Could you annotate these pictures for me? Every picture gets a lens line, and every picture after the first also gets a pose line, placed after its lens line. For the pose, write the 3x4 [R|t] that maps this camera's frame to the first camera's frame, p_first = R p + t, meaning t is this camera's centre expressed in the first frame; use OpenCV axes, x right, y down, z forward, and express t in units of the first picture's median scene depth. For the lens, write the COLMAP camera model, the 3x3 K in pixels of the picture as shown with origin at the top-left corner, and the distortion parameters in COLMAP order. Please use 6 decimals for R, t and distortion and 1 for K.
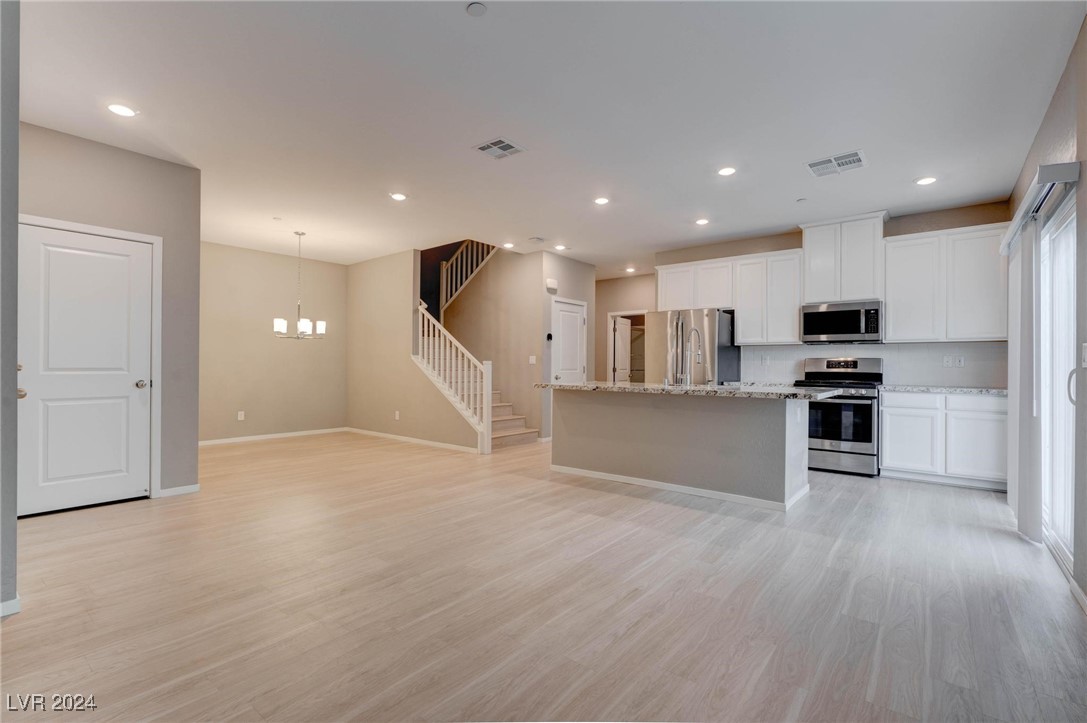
lens RADIAL K [[494.2, 0, 538.2], [0, 494.2, 361.5], [0, 0, 1]] dist [-0.013790, 0.000639]
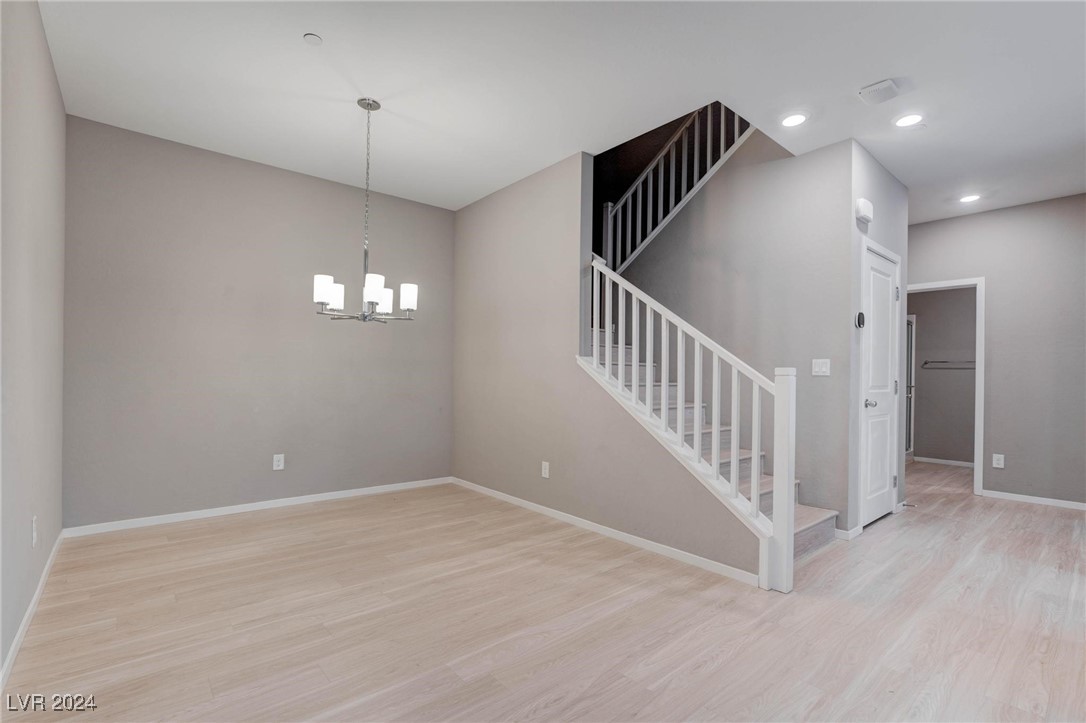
lens RADIAL K [[490.3, 0, 545.2], [0, 490.3, 375.0], [0, 0, 1]] dist [-0.002160, 0.000121]
pose [[0.986291, 0.007585, -0.164838, -0.256871], [-0.006625, 0.999958, 0.006374, 0.003889], [0.164880, -0.005195, 0.986300, 0.612570]]
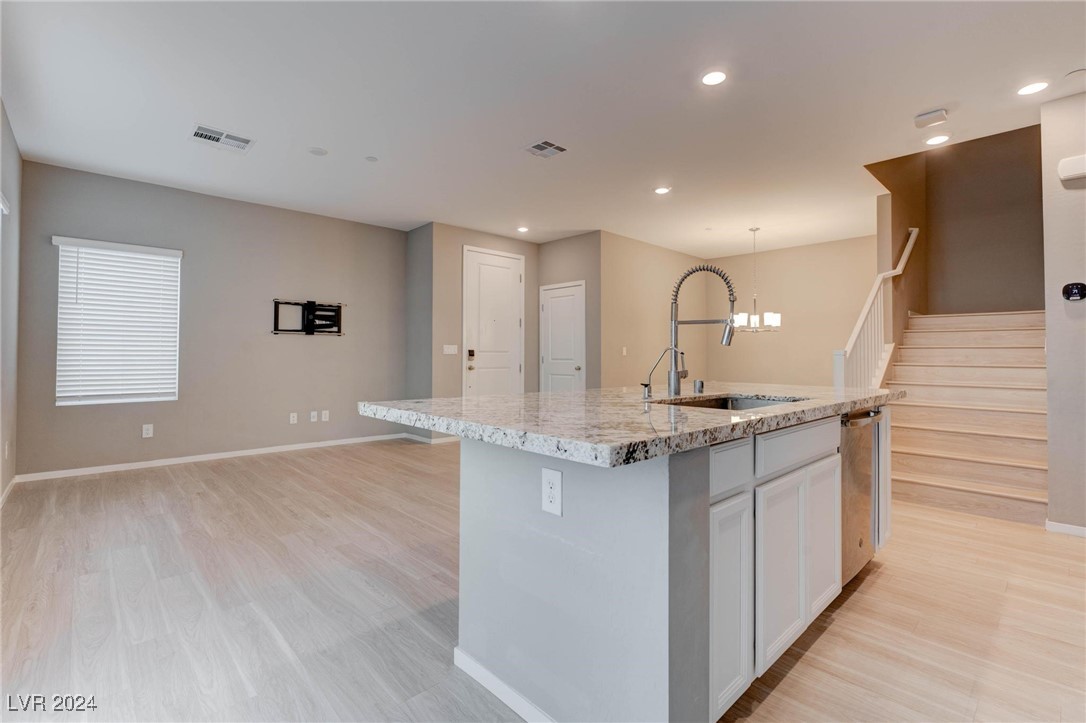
lens RADIAL K [[492.2, 0, 537.7], [0, 492.2, 346.3], [0, 0, 1]] dist [-0.011008, 0.000524]
pose [[-0.138419, -0.025870, -0.990036, 0.644035], [0.002577, 0.999646, -0.026482, 0.010729], [0.990370, -0.006217, -0.138303, 0.765808]]
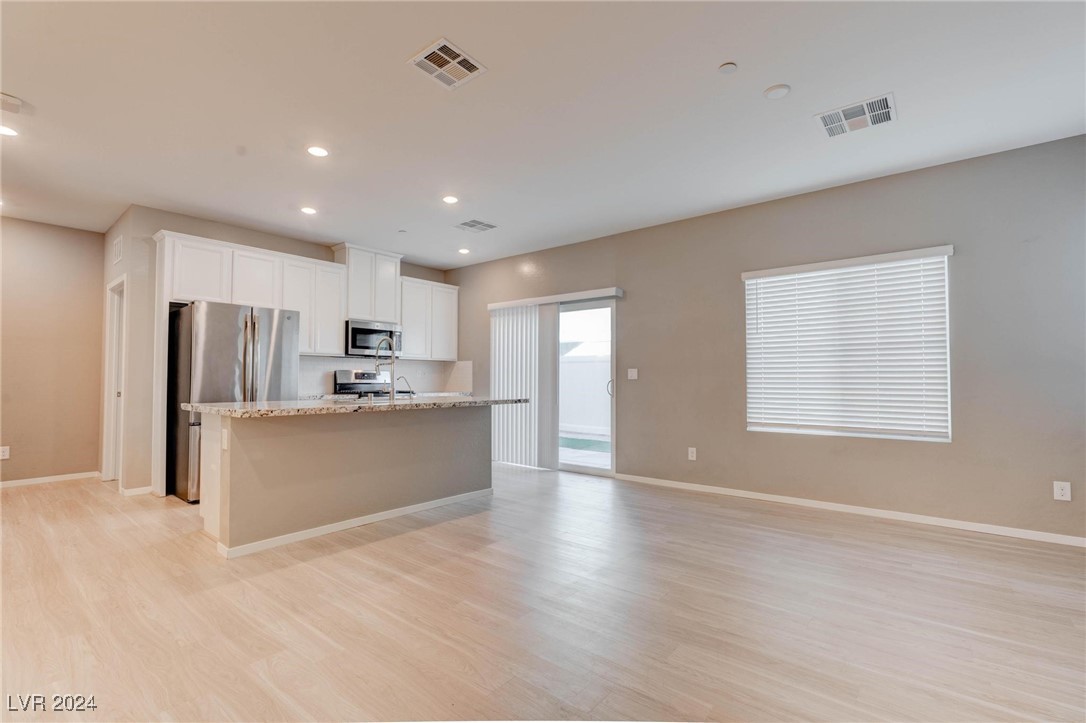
lens RADIAL K [[493.8, 0, 537.8], [0, 493.8, 361.5], [0, 0, 1]] dist [-0.013790, 0.000639]
pose [[0.004935, 0.028339, 0.999586, -0.515246], [-0.010902, 0.999540, -0.028284, 0.000185], [-0.999928, -0.010758, 0.005242, 0.589072]]
